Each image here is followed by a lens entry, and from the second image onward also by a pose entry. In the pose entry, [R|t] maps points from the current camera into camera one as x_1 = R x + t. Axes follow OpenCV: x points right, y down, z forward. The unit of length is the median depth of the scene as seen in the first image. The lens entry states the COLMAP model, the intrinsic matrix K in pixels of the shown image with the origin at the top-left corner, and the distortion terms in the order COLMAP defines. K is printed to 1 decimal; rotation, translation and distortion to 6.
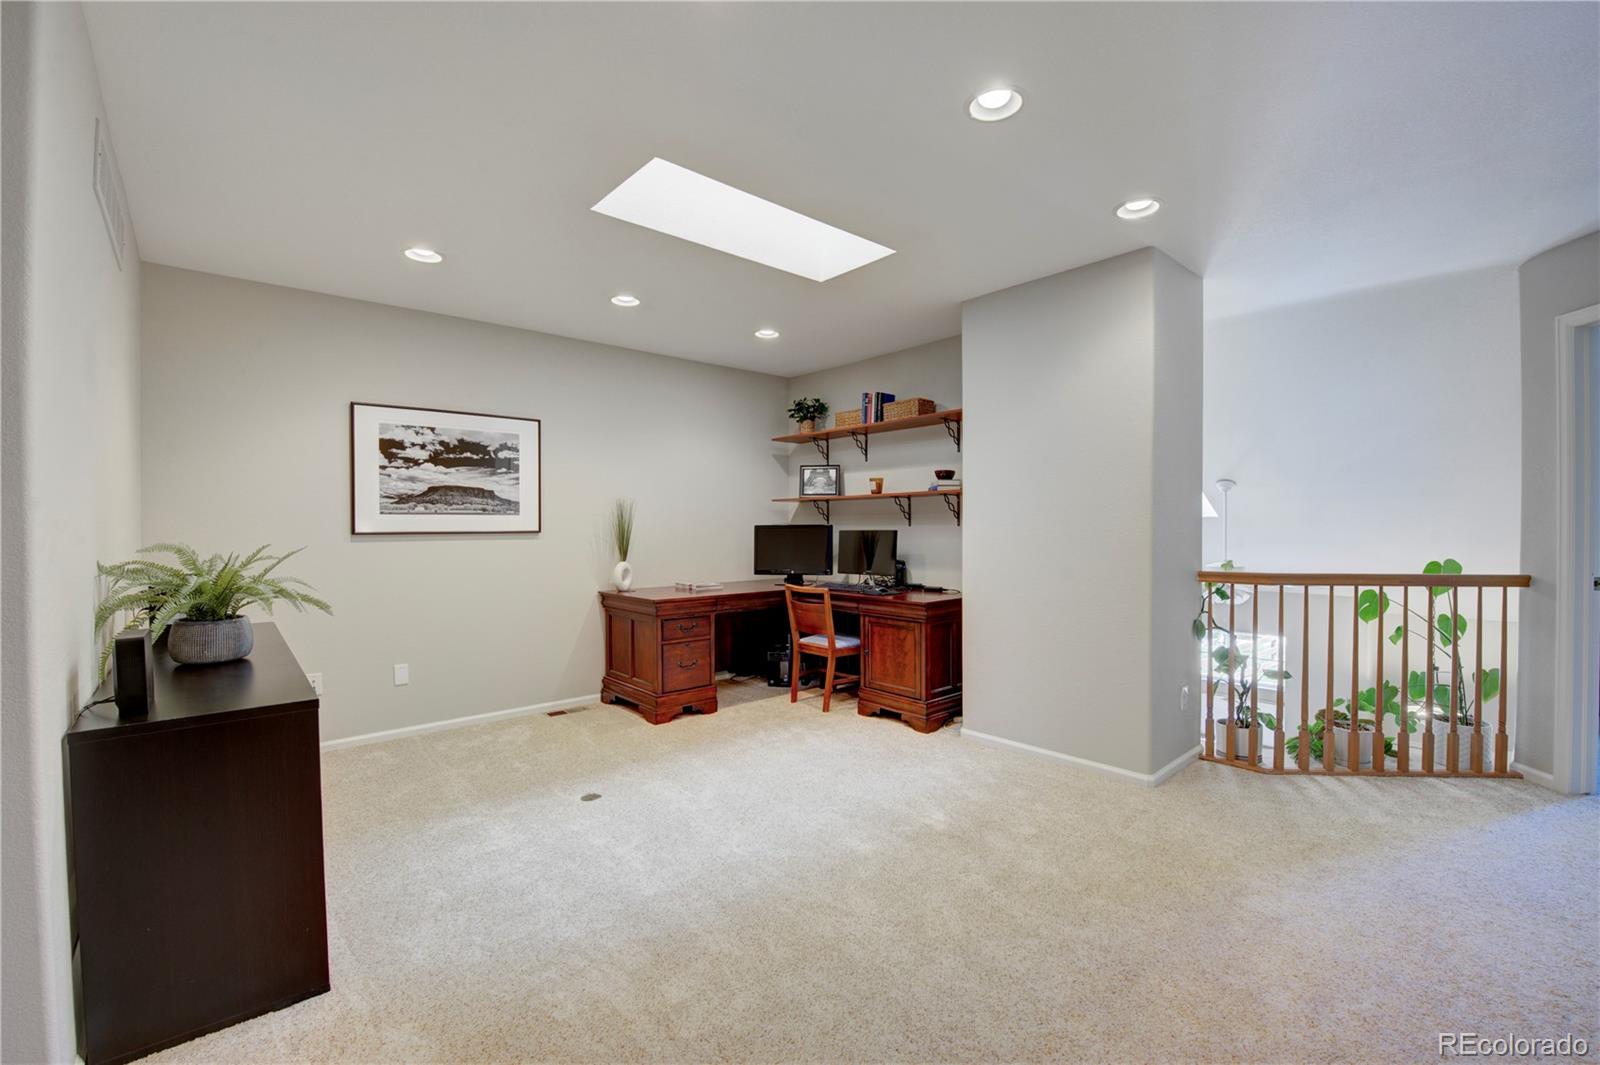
lens RADIAL K [[681.0, 0, 815.6], [0, 681.0, 530.3], [0, 0, 1]] dist [-0.013047, 0.000265]
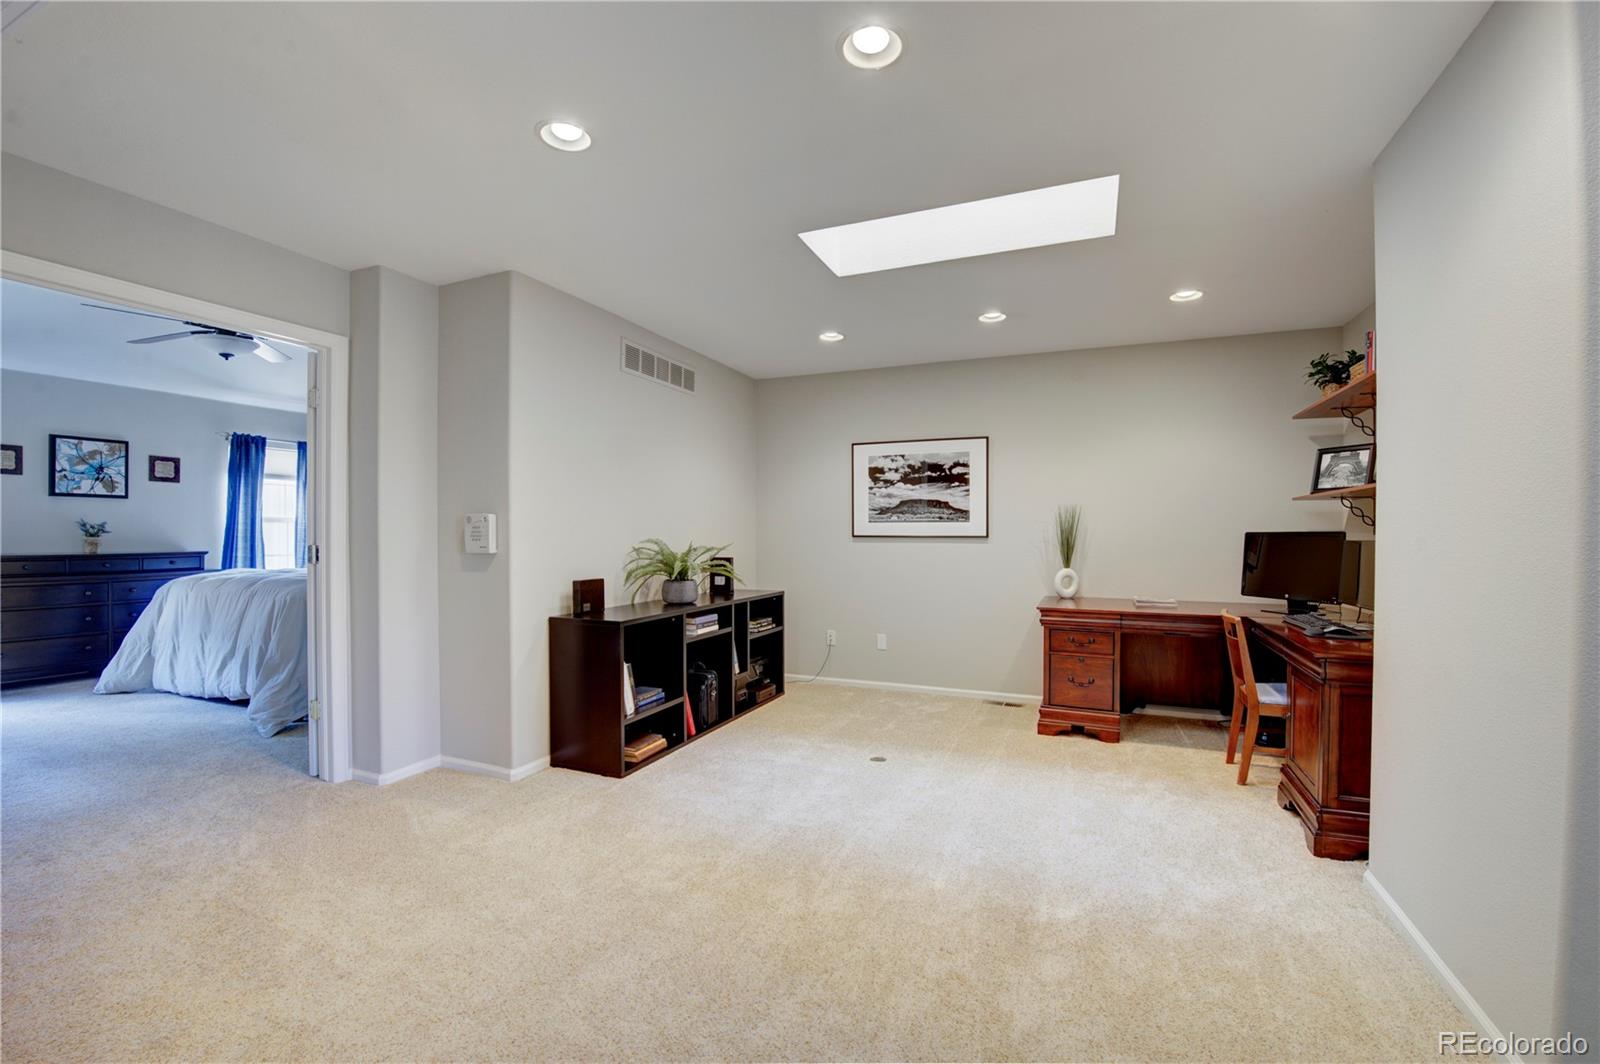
lens RADIAL K [[681.0, 0, 815.6], [0, 681.0, 533.7], [0, 0, 1]] dist [-0.013047, 0.000265]
pose [[0.427582, 0.008368, -0.903938, 0.532154], [-0.010554, 0.999935, 0.004264, -0.005294], [0.903915, 0.007717, 0.427643, 0.294438]]
